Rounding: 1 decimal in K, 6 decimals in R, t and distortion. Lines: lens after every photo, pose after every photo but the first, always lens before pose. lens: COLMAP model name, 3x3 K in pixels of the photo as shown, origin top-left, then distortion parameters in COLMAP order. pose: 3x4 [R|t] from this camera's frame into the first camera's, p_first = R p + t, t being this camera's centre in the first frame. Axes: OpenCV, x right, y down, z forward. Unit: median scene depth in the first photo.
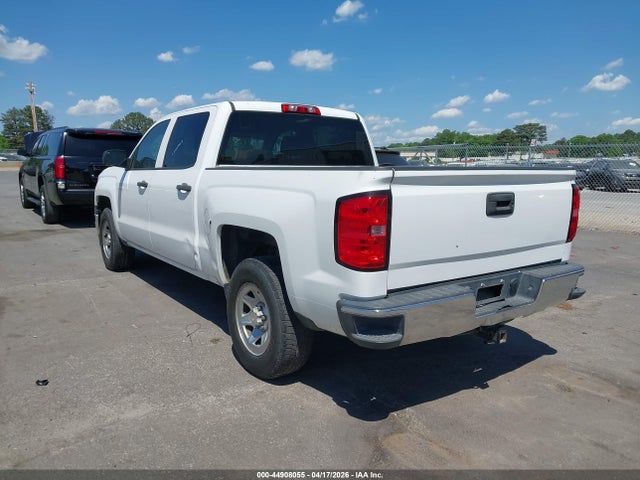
lens RADIAL K [[504.9, 0, 310.4], [0, 504.9, 244.5], [0, 0, 1]] dist [0.031054, -0.024117]
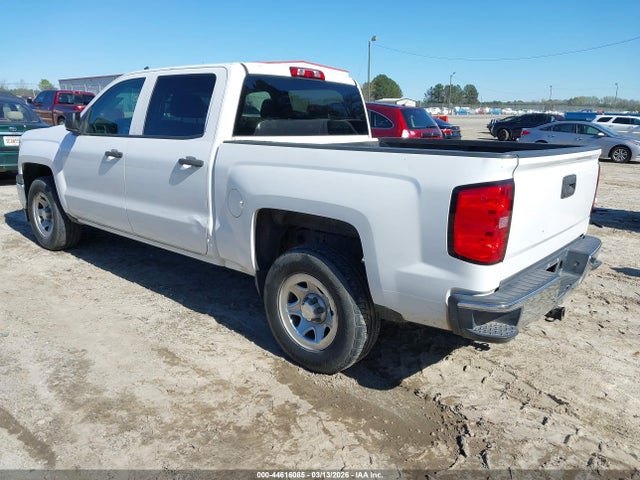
lens RADIAL K [[504.9, 0, 319.9], [0, 504.9, 236.8], [0, 0, 1]] dist [0.031054, -0.024117]
pose [[0.968401, -0.040641, 0.246064, -0.341624], [0.021481, 0.996559, 0.080055, -0.065778], [-0.248471, -0.072239, 0.965942, 0.125821]]
